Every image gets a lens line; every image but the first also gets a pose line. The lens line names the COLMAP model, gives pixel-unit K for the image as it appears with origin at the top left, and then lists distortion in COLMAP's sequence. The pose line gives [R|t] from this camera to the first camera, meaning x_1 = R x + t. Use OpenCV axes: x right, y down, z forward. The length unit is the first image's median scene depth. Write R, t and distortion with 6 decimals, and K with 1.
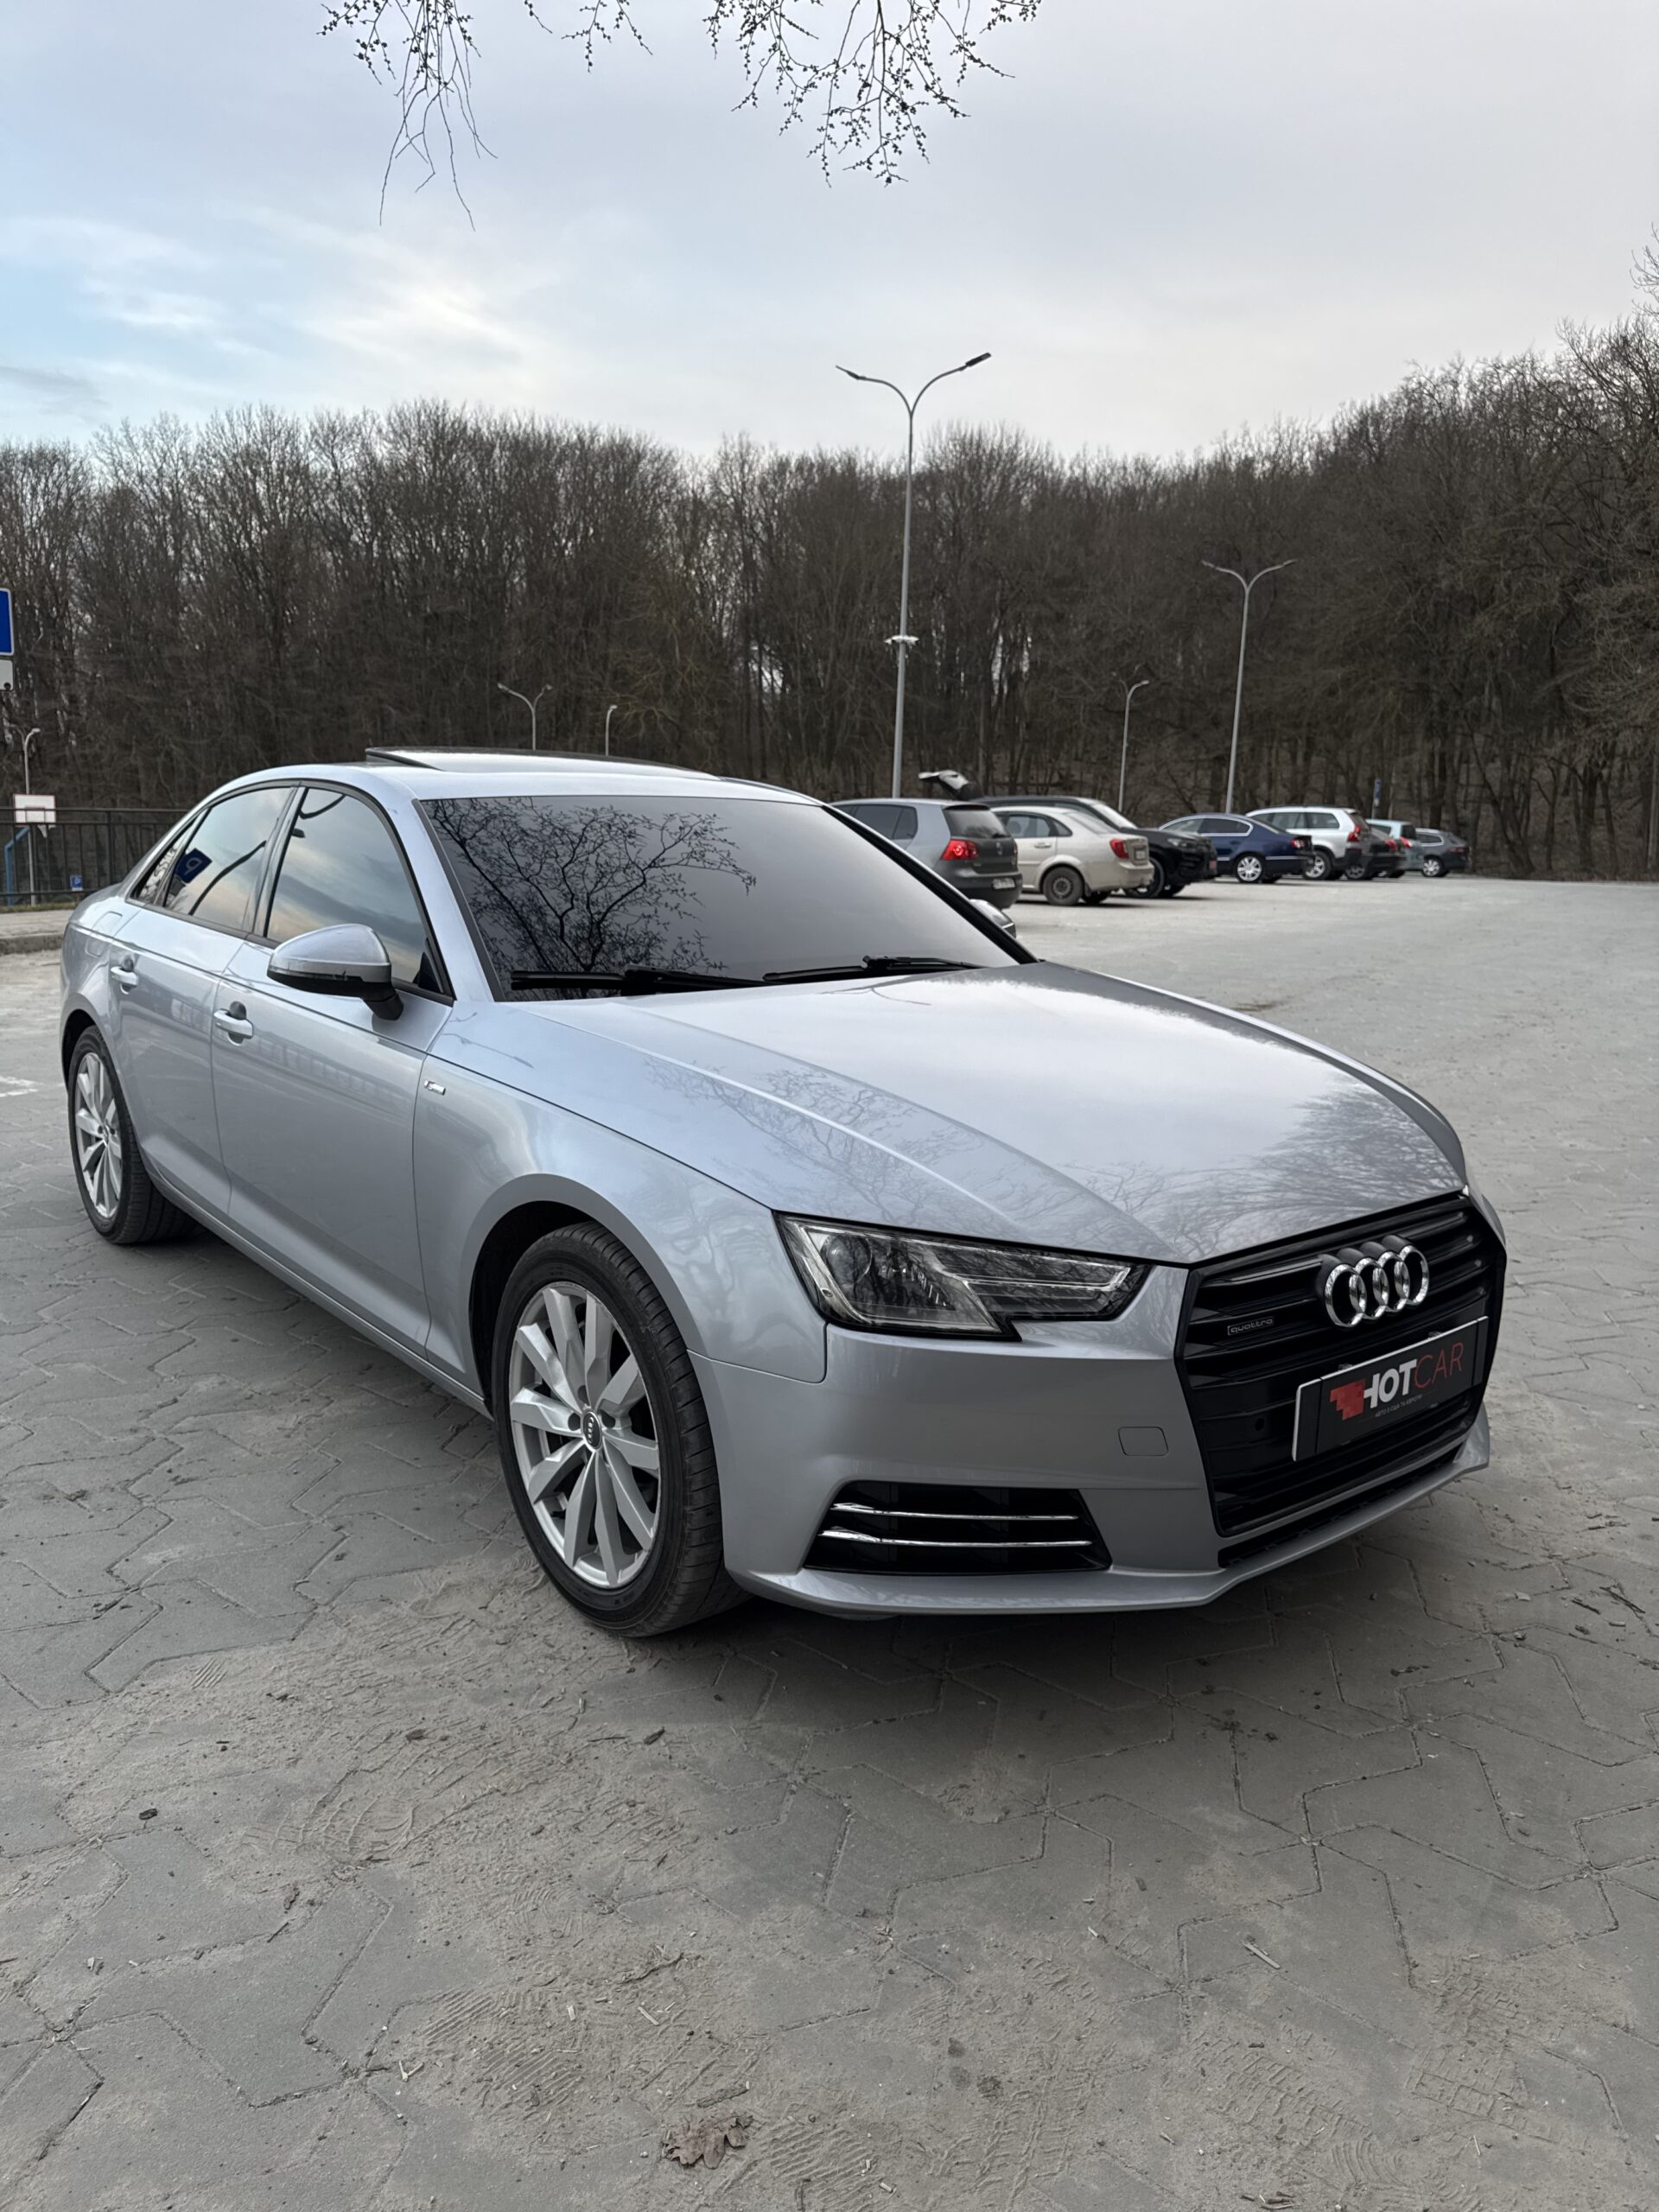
lens RADIAL K [[1583.8, 0, 829.5], [0, 1583.8, 1106.0], [0, 0, 1]] dist [0.017087, -0.024657]
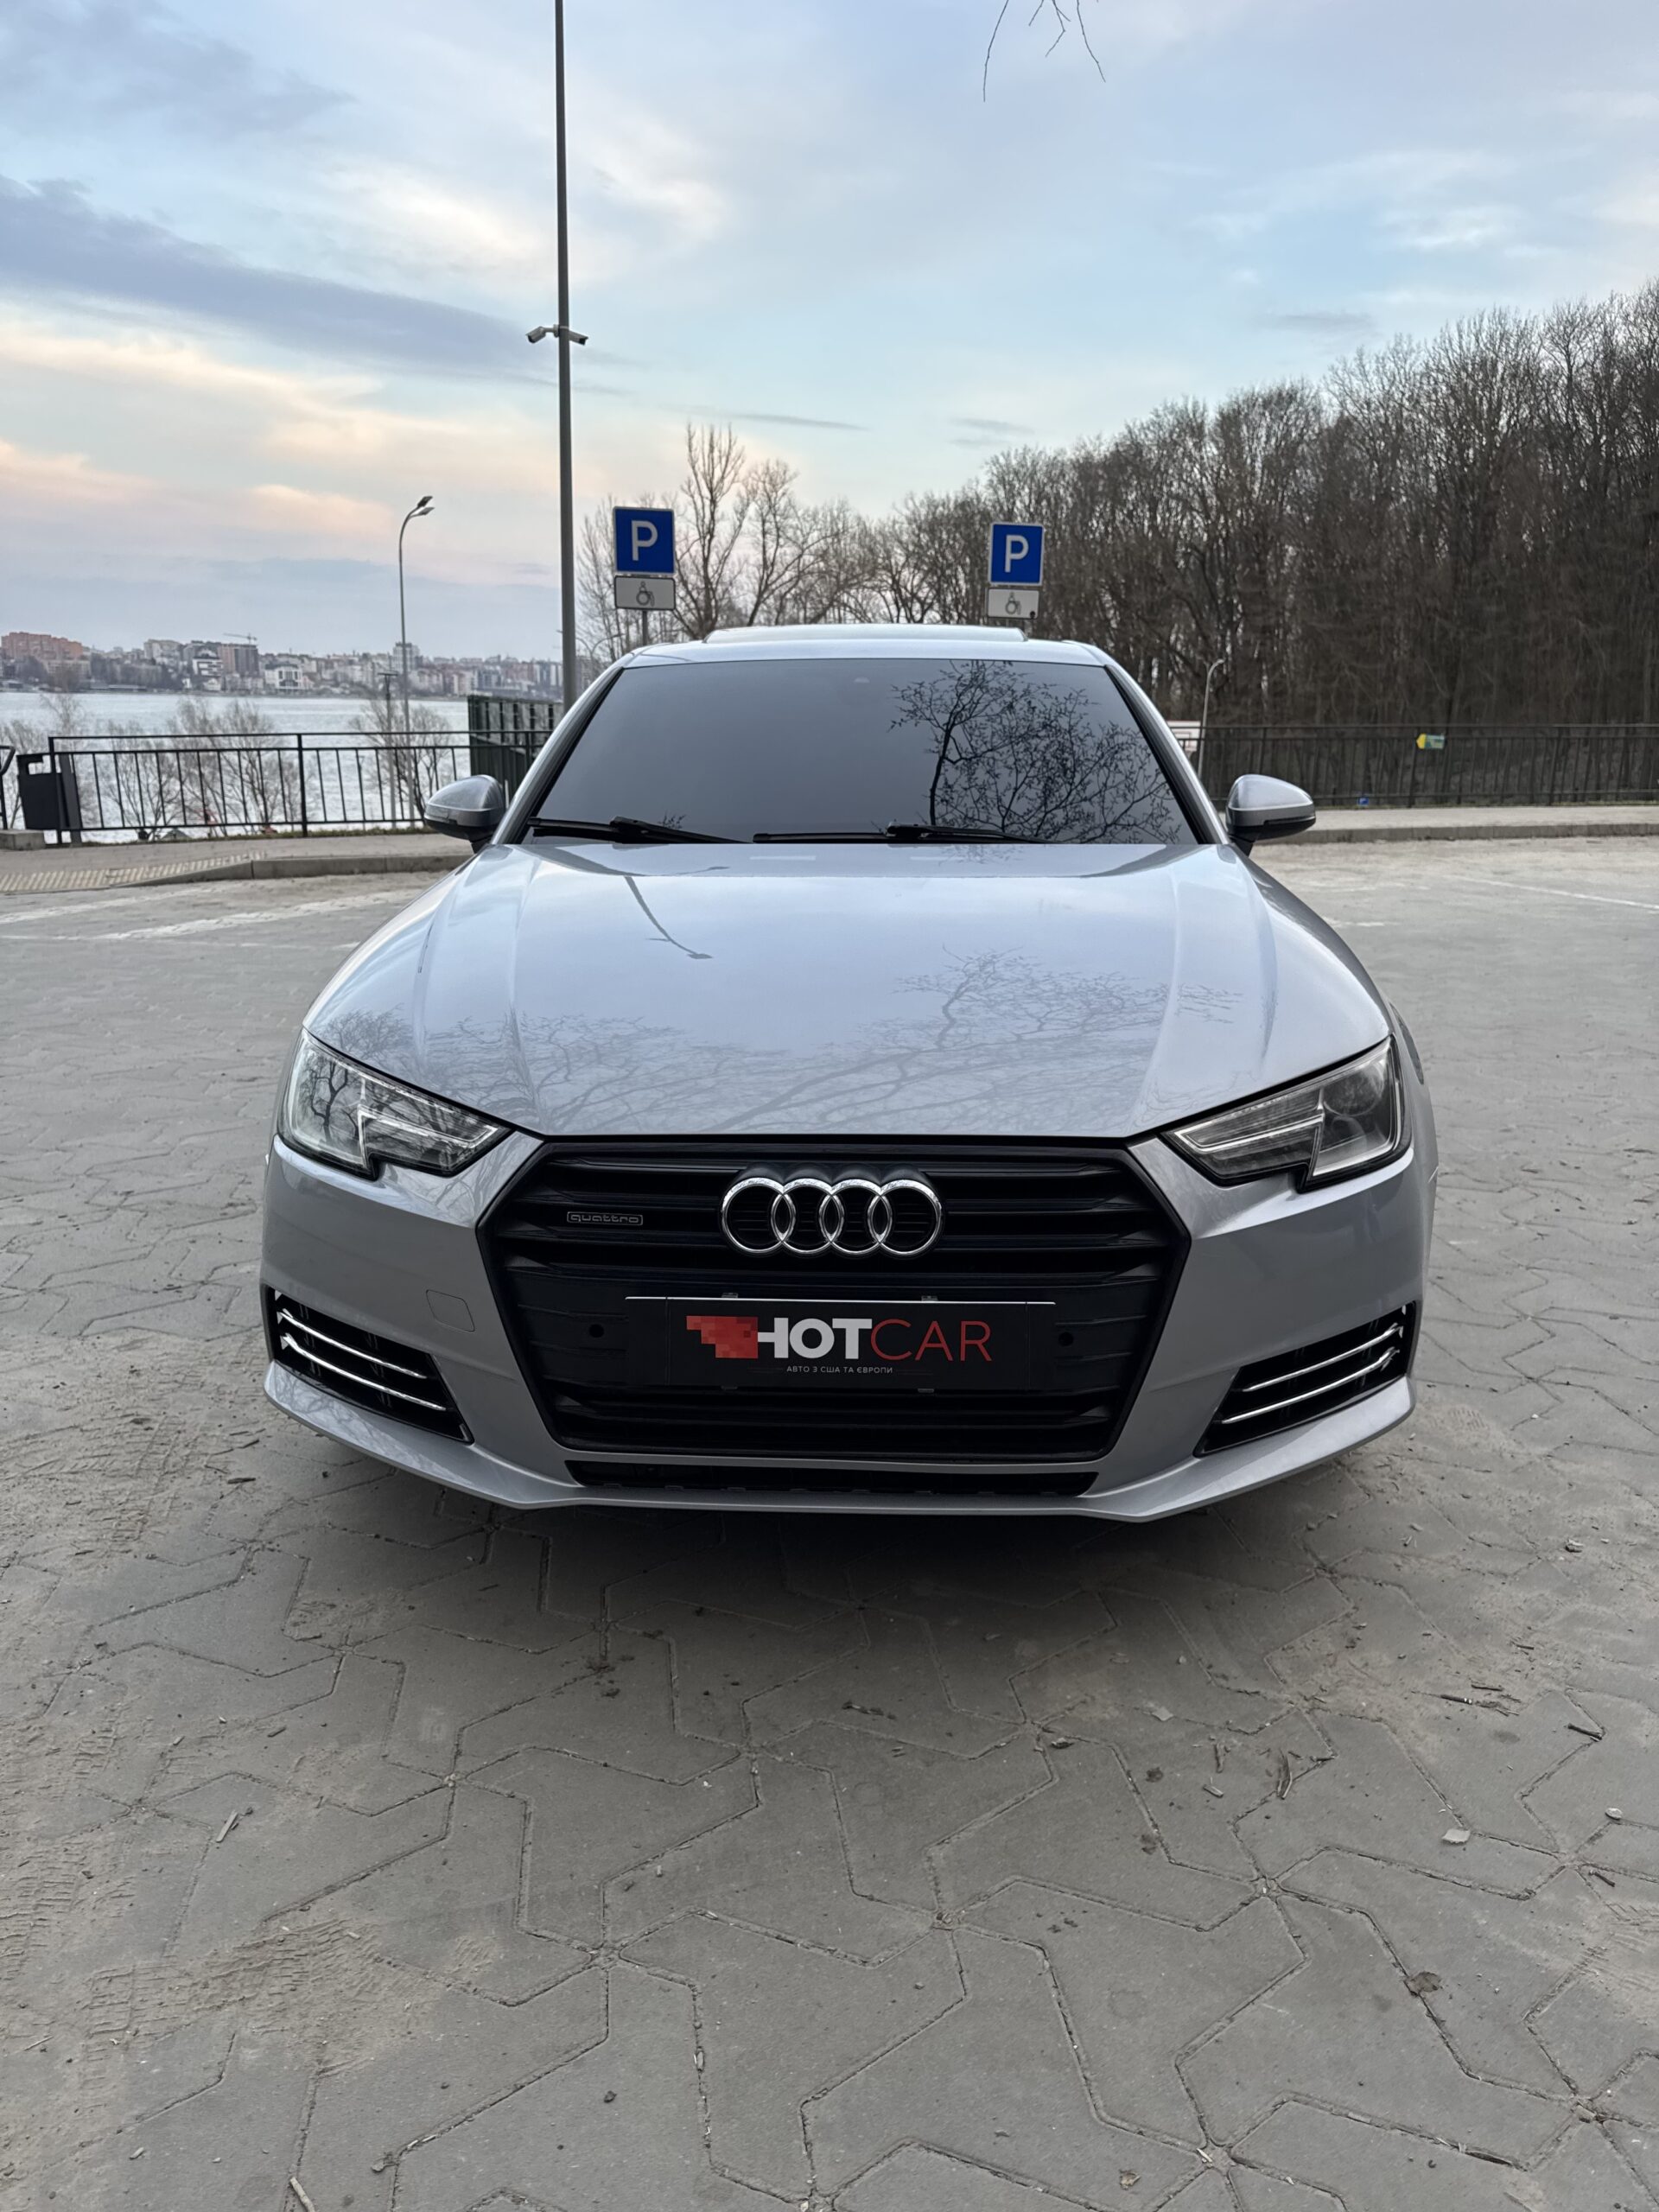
lens RADIAL K [[1583.8, 0, 829.5], [0, 1583.8, 1106.0], [0, 0, 1]] dist [0.017087, -0.024657]
pose [[0.745193, 0.141617, -0.651638, 0.441426], [-0.113617, 0.989865, 0.085194, -0.003874], [0.657099, 0.010552, 0.753731, 0.209698]]
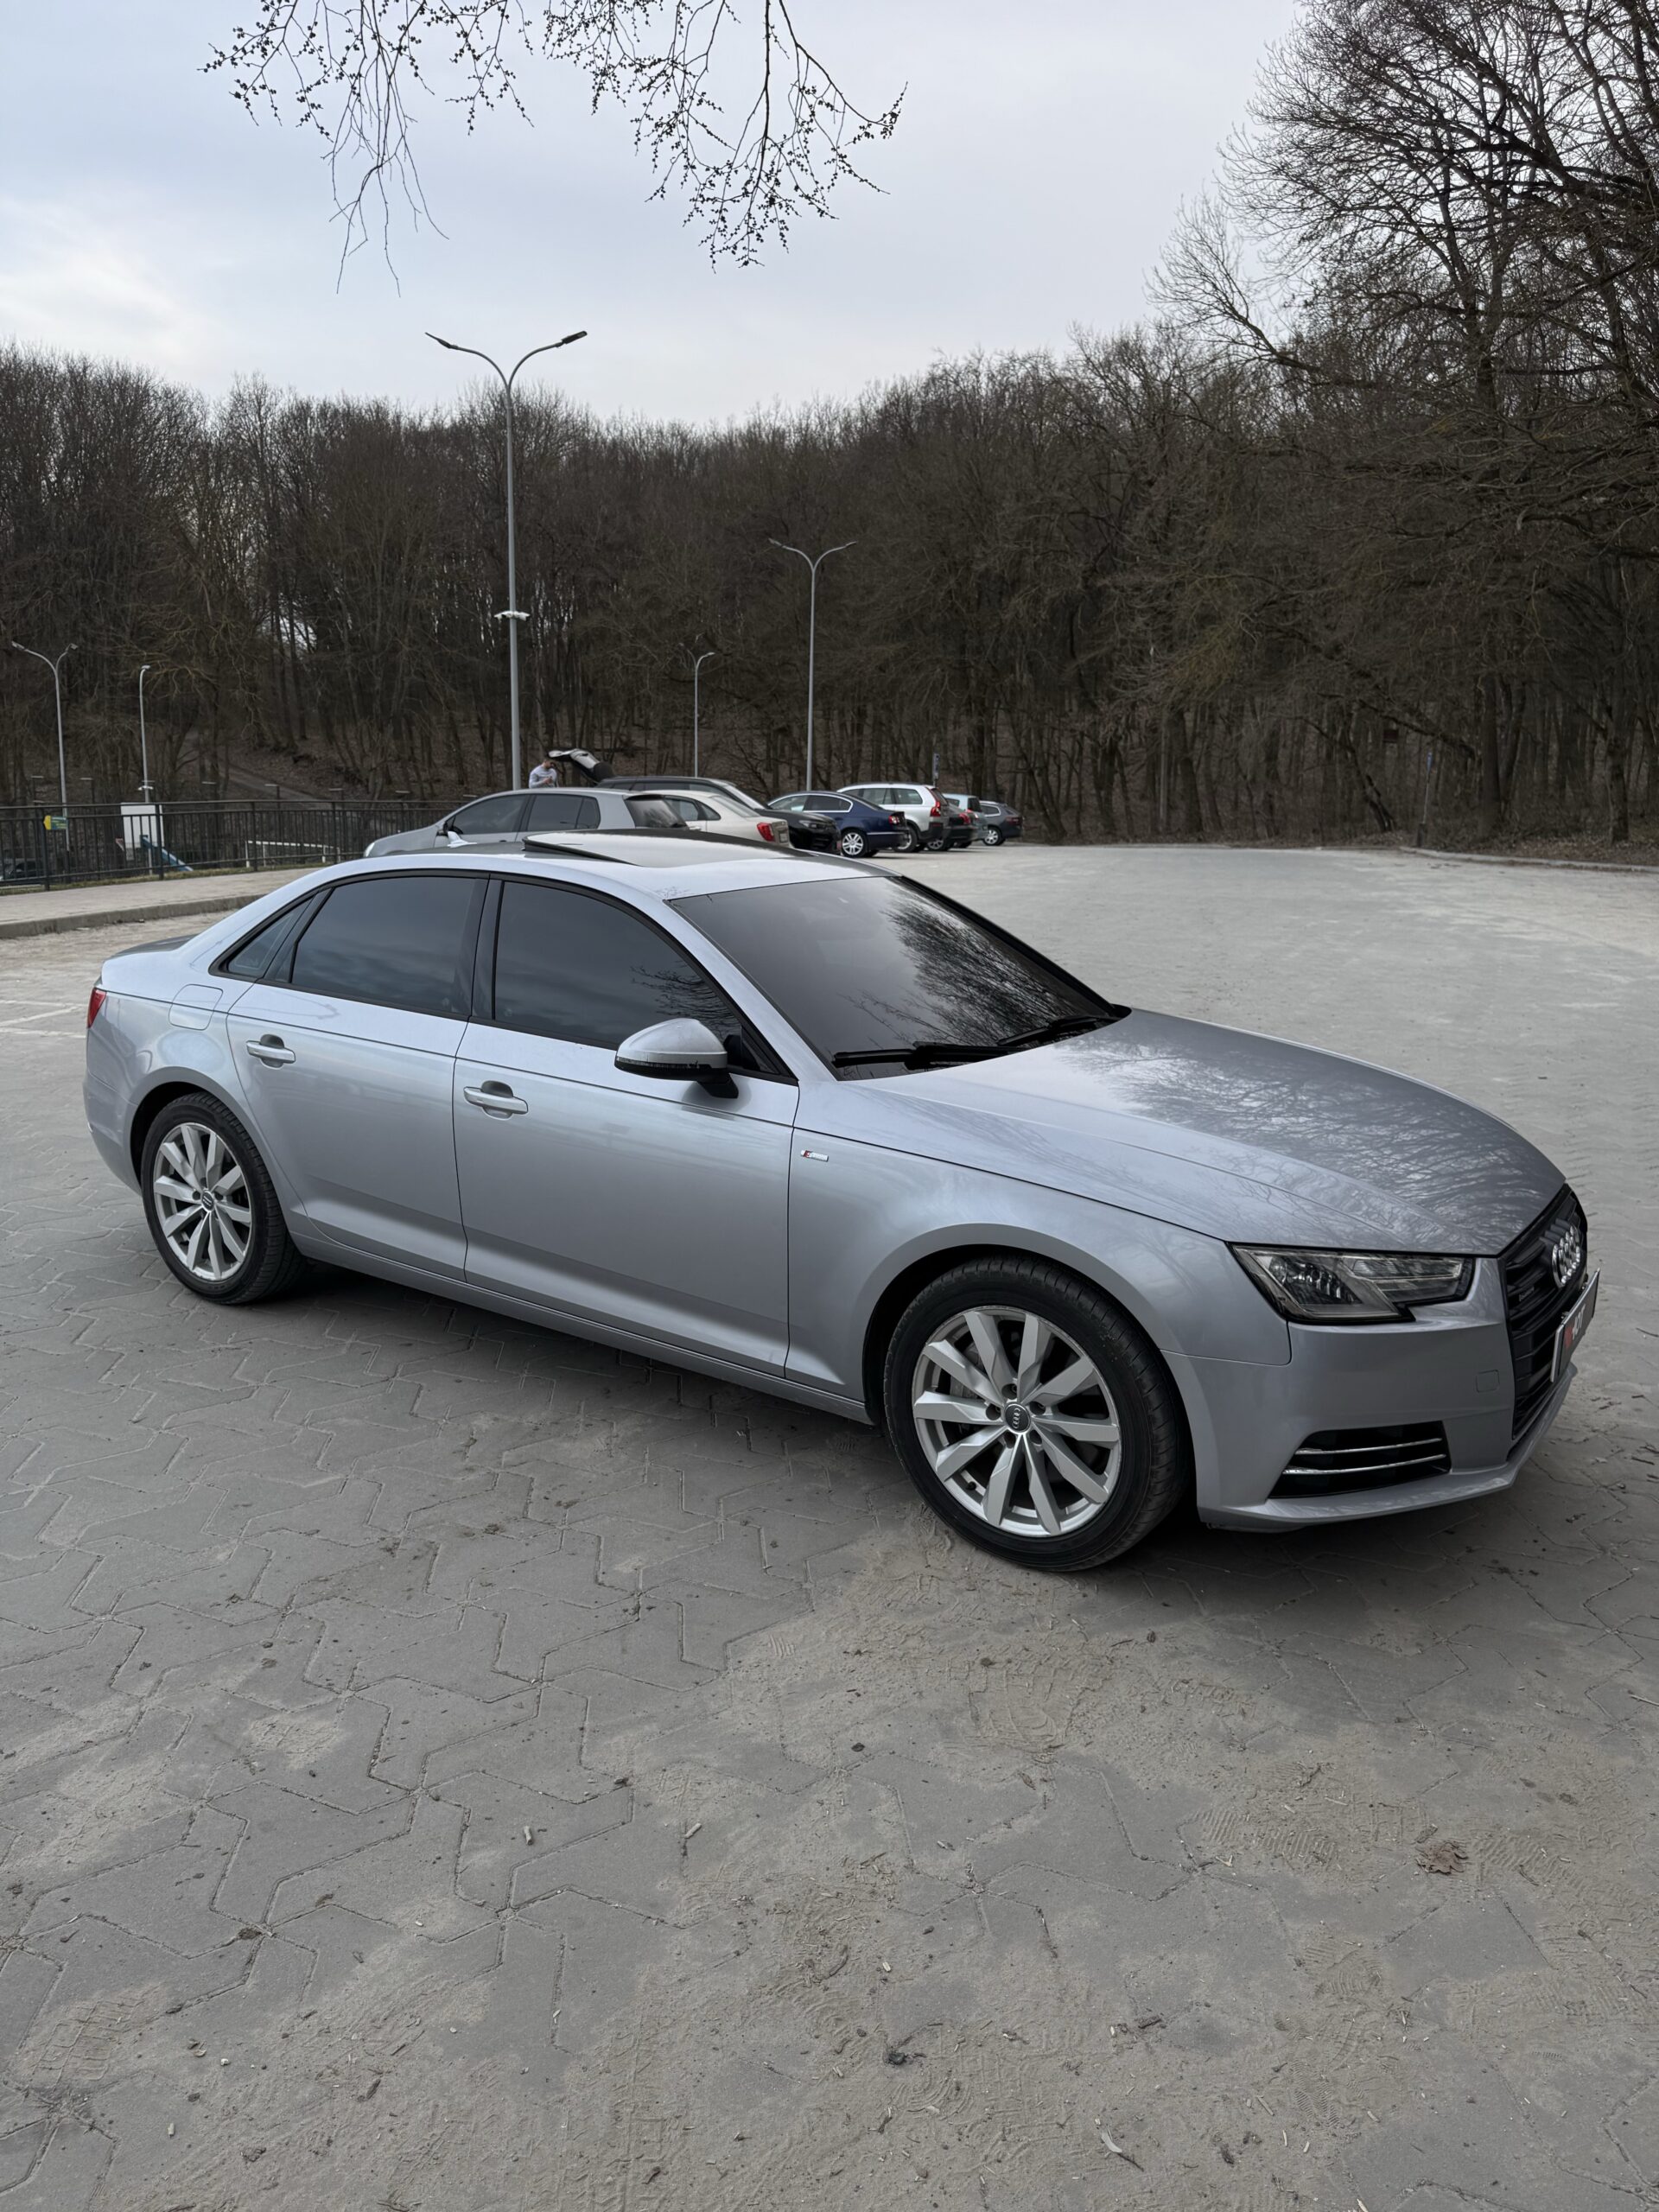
lens RADIAL K [[1589.4, 0, 829.5], [0, 1589.4, 1106.0], [0, 0, 1]] dist [0.031364, -0.047087]
pose [[0.959397, -0.057908, 0.276052, -0.356094], [0.051690, 0.998220, 0.029753, -0.052797], [-0.277283, -0.014276, 0.960682, -0.107693]]
